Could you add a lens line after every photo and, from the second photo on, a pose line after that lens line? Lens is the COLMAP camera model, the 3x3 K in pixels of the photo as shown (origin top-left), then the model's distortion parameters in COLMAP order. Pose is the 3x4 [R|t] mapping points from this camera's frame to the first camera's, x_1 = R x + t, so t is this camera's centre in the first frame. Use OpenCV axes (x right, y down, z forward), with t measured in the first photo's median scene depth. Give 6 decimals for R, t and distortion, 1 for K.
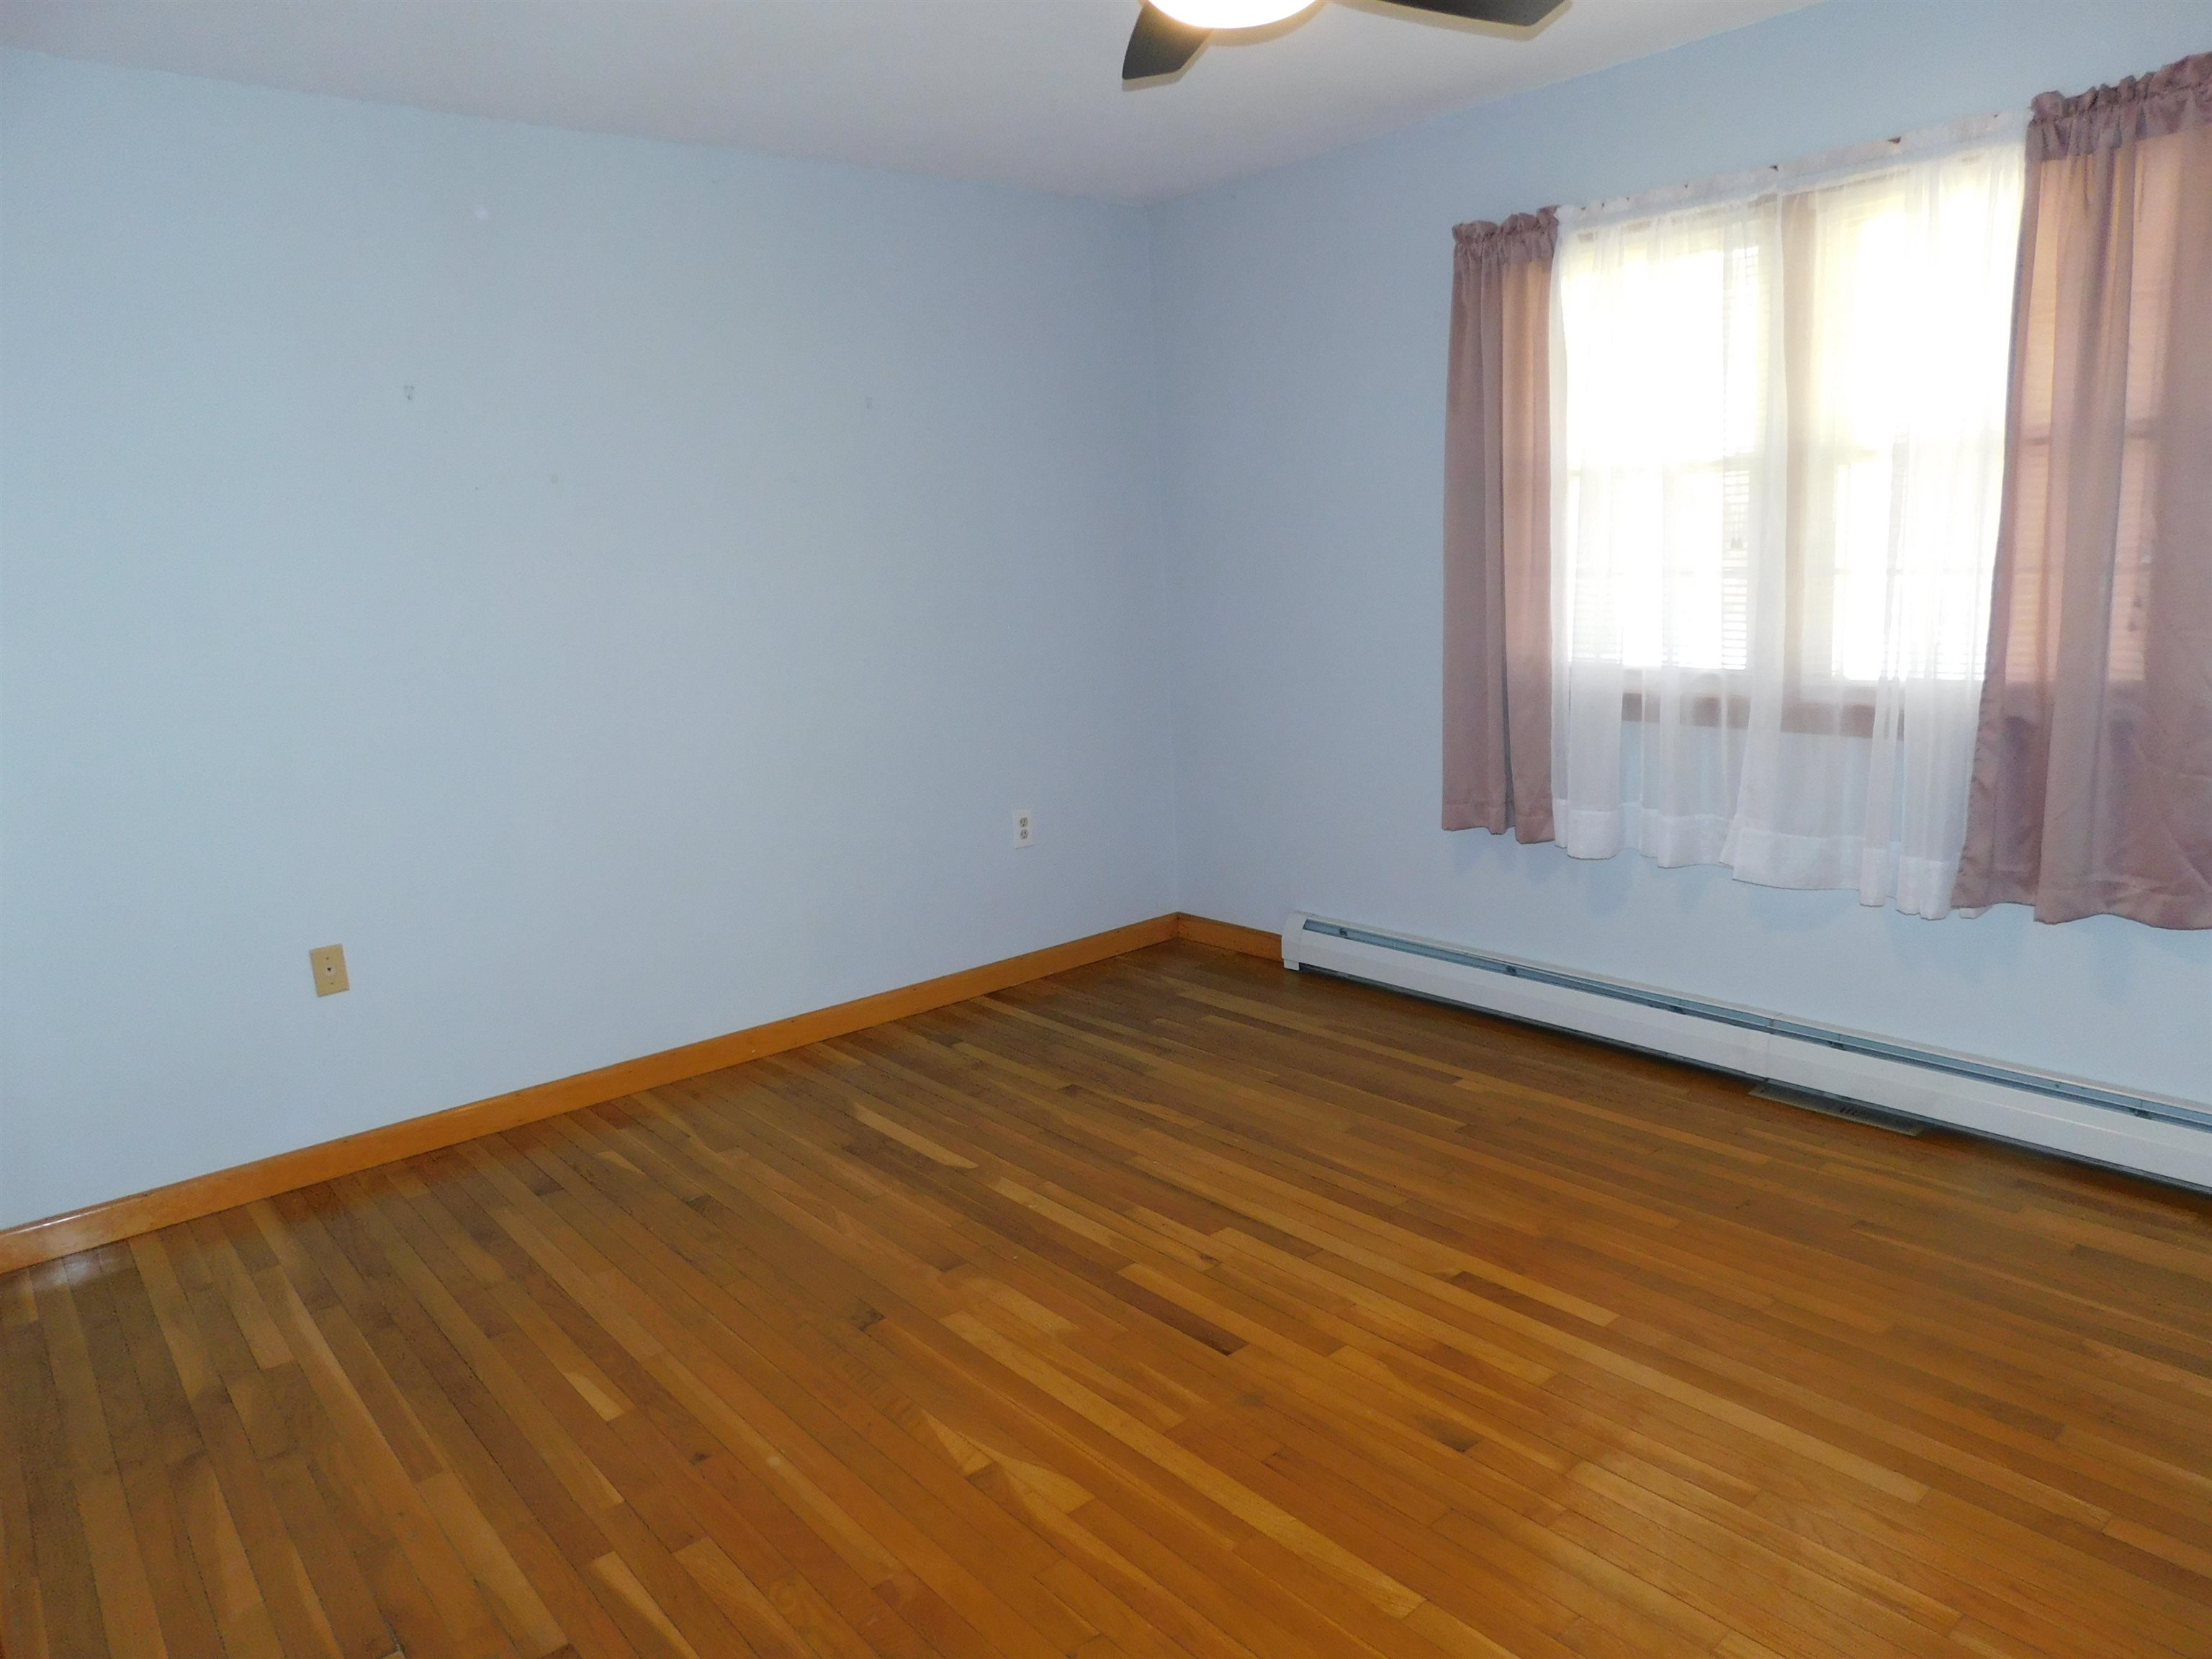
lens RADIAL K [[1439.8, 0, 1107.1], [0, 1439.8, 830.1], [0, 0, 1]] dist [-0.043633, 0.026849]
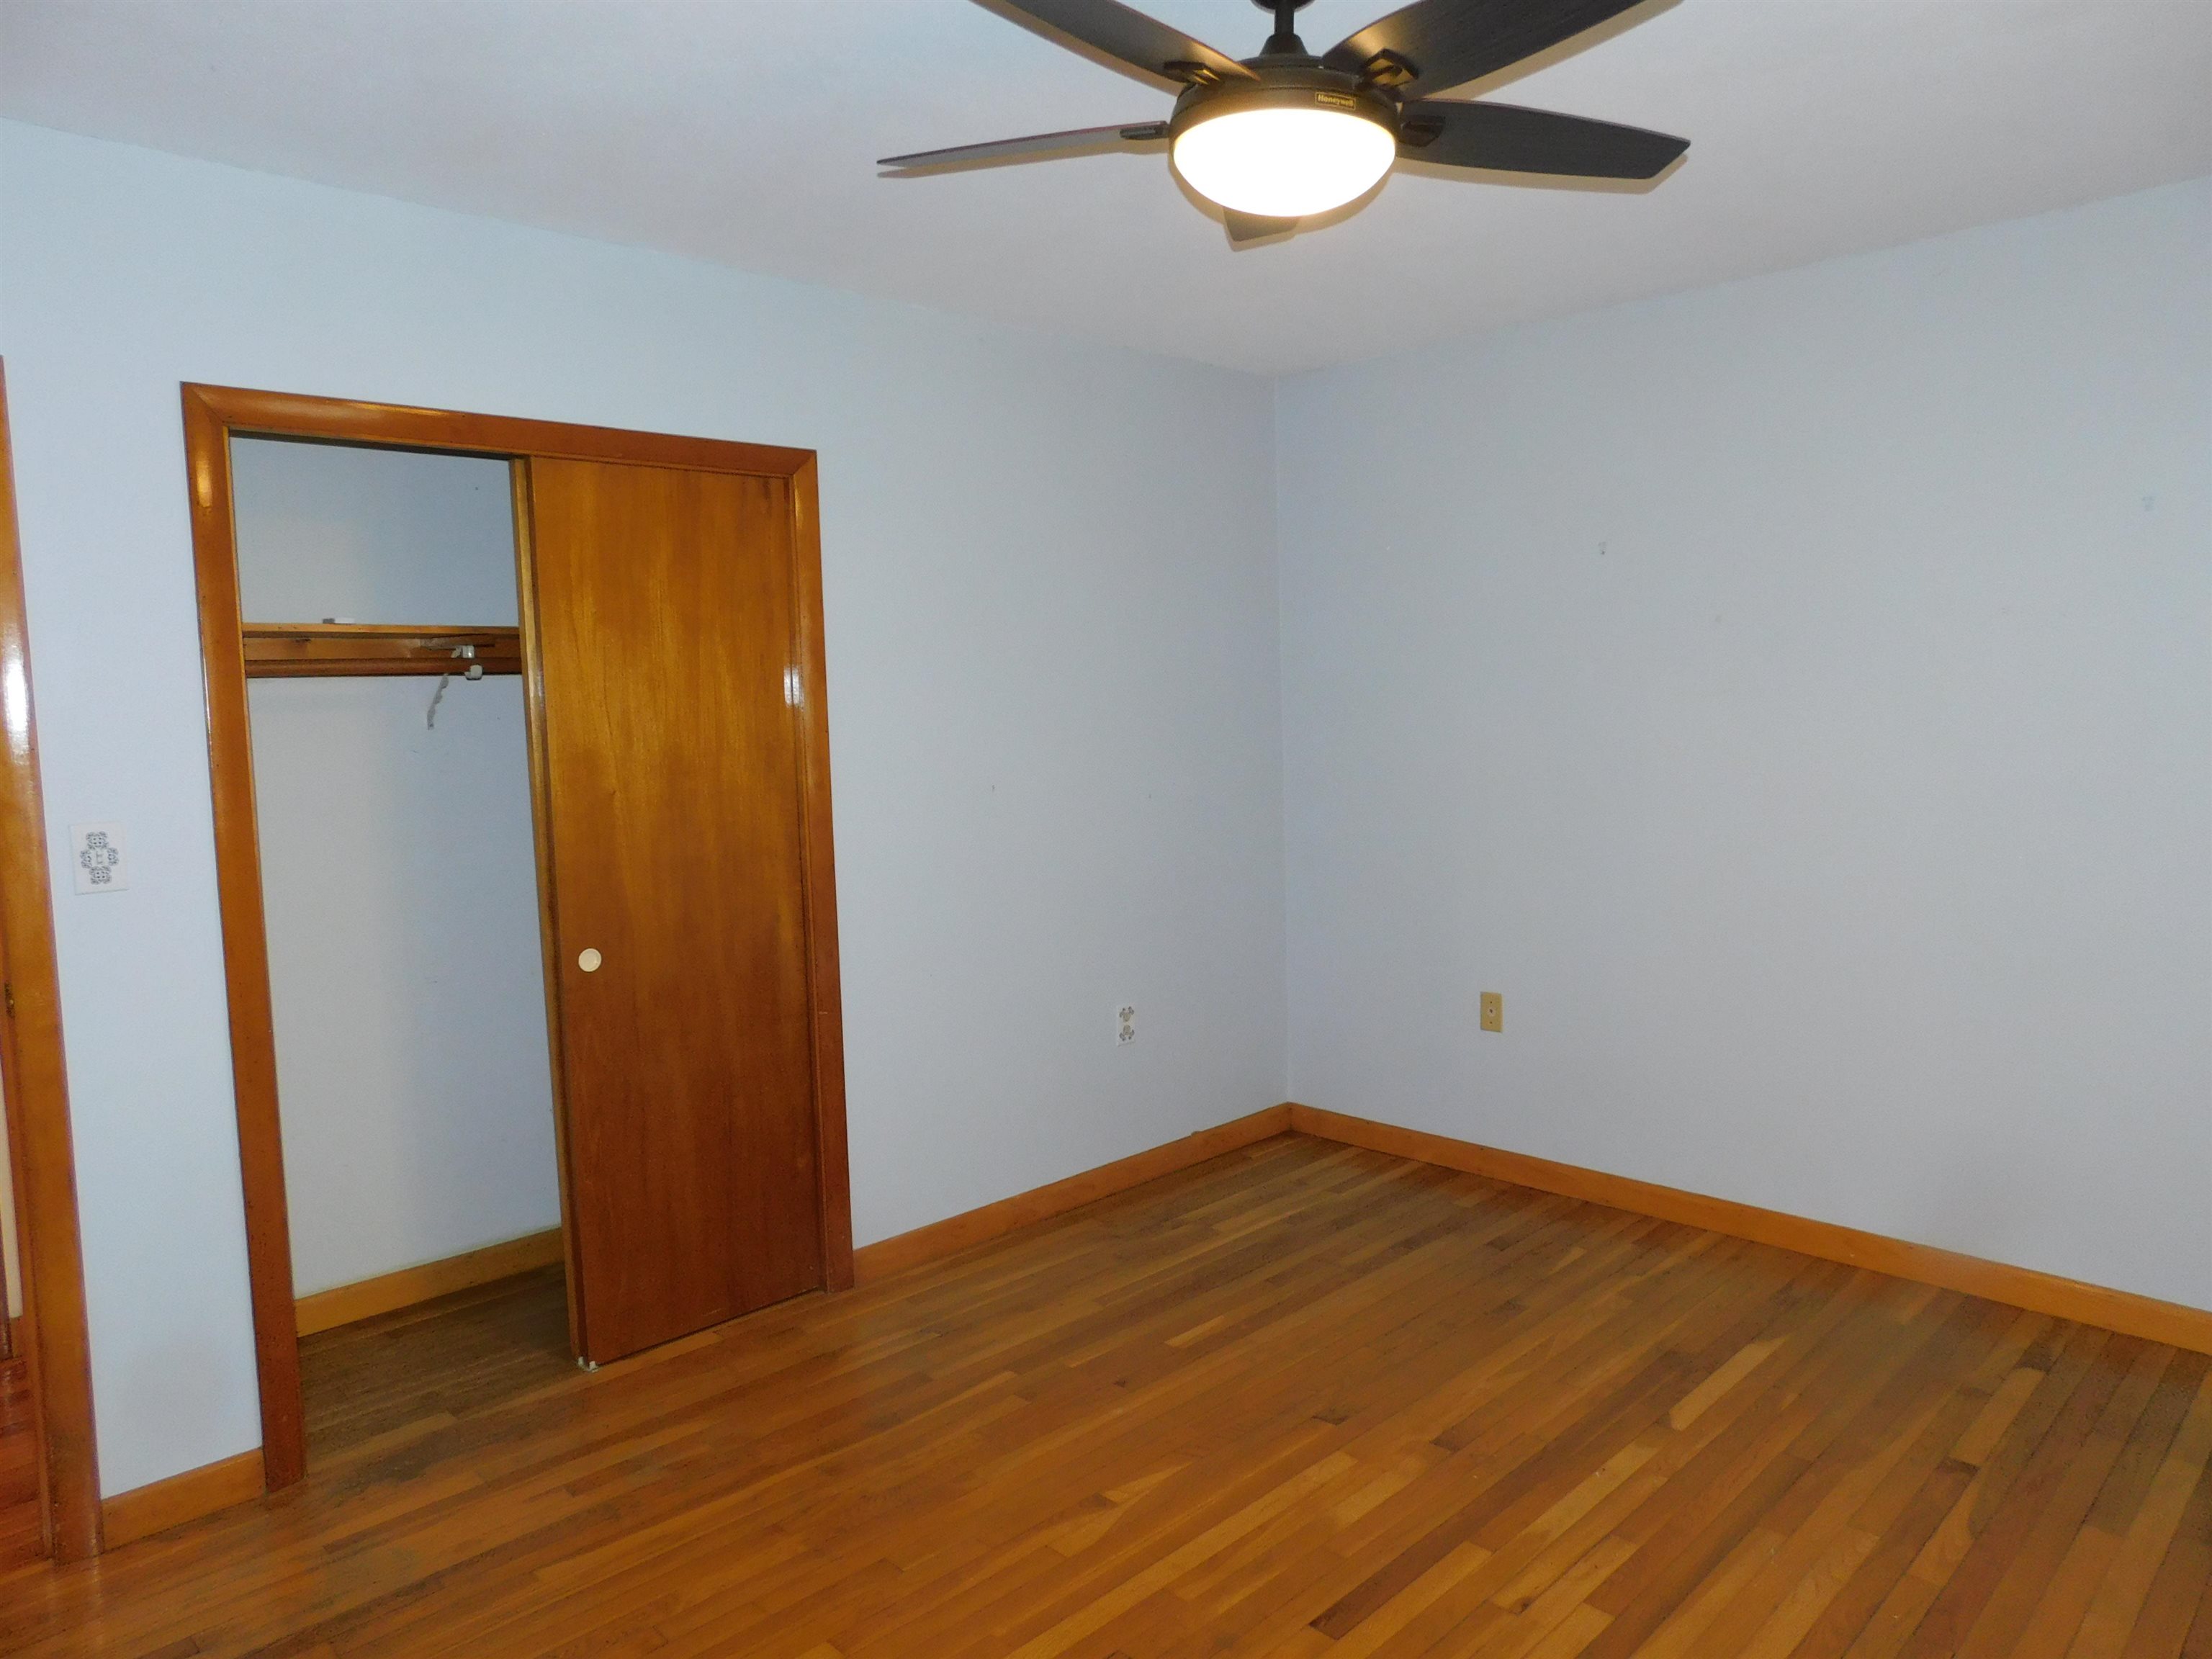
lens RADIAL K [[1439.8, 0, 1104.1], [0, 1439.8, 827.8], [0, 0, 1]] dist [-0.043633, 0.026849]
pose [[0.088870, 0.140066, -0.986146, 0.702137], [-0.175705, 0.976742, 0.122896, -0.168640], [0.980423, 0.162349, 0.111413, 0.544774]]
